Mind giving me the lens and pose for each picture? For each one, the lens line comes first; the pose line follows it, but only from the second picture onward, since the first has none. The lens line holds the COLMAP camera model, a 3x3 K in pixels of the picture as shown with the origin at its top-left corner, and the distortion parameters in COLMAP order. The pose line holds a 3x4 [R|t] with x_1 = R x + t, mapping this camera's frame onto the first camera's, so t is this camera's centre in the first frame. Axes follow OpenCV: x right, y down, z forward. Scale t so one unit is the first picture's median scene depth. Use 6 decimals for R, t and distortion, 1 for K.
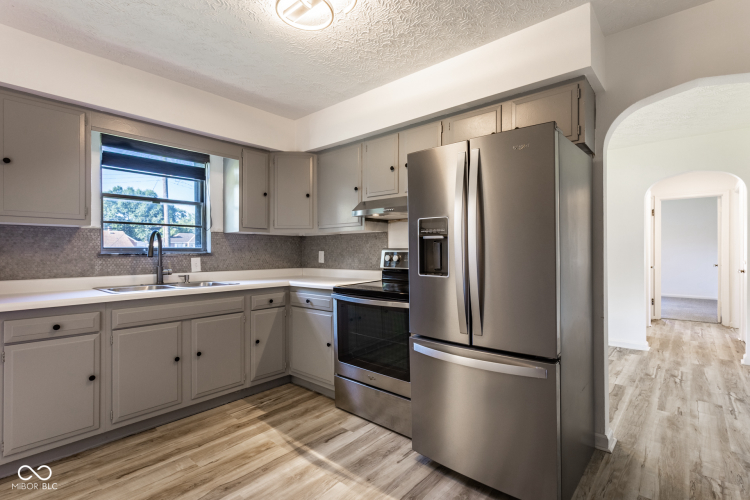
lens RADIAL K [[356.7, 0, 361.9], [0, 356.7, 251.8], [0, 0, 1]] dist [0.000091, 0.000357]
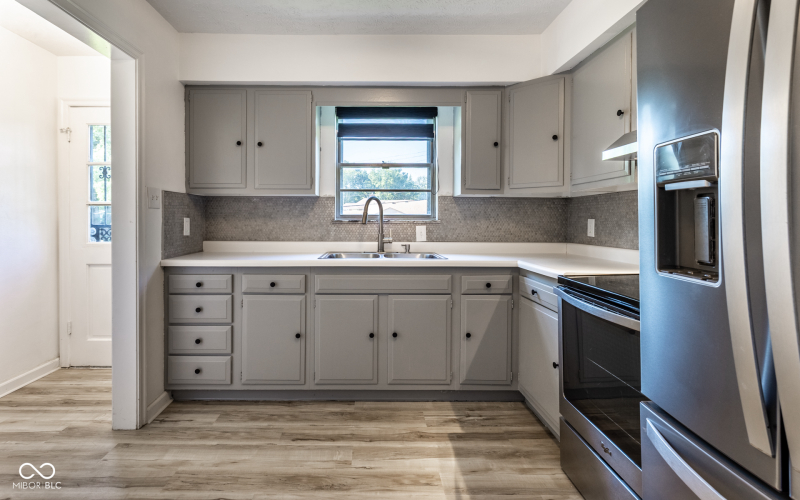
lens RADIAL K [[389.0, 0, 371.4], [0, 389.0, 223.2], [0, 0, 1]] dist [0.002608, 0.000536]
pose [[0.676493, 0.012149, -0.736348, 0.191985], [-0.006163, 0.999922, 0.010836, 0.000527], [0.736423, -0.002792, 0.676516, 0.283903]]
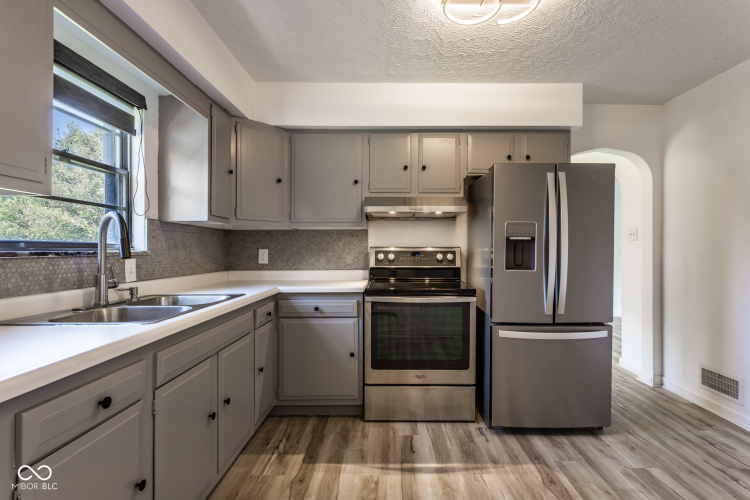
lens RADIAL K [[373.6, 0, 375.0], [0, 373.6, 250.0], [0, 0, 1]] dist [0.003621, 0.001093]
pose [[0.742619, 0.003620, 0.669704, -0.667517], [-0.002409, 0.999993, -0.002734, 0.001850], [-0.669709, 0.000417, 0.742623, 0.267250]]
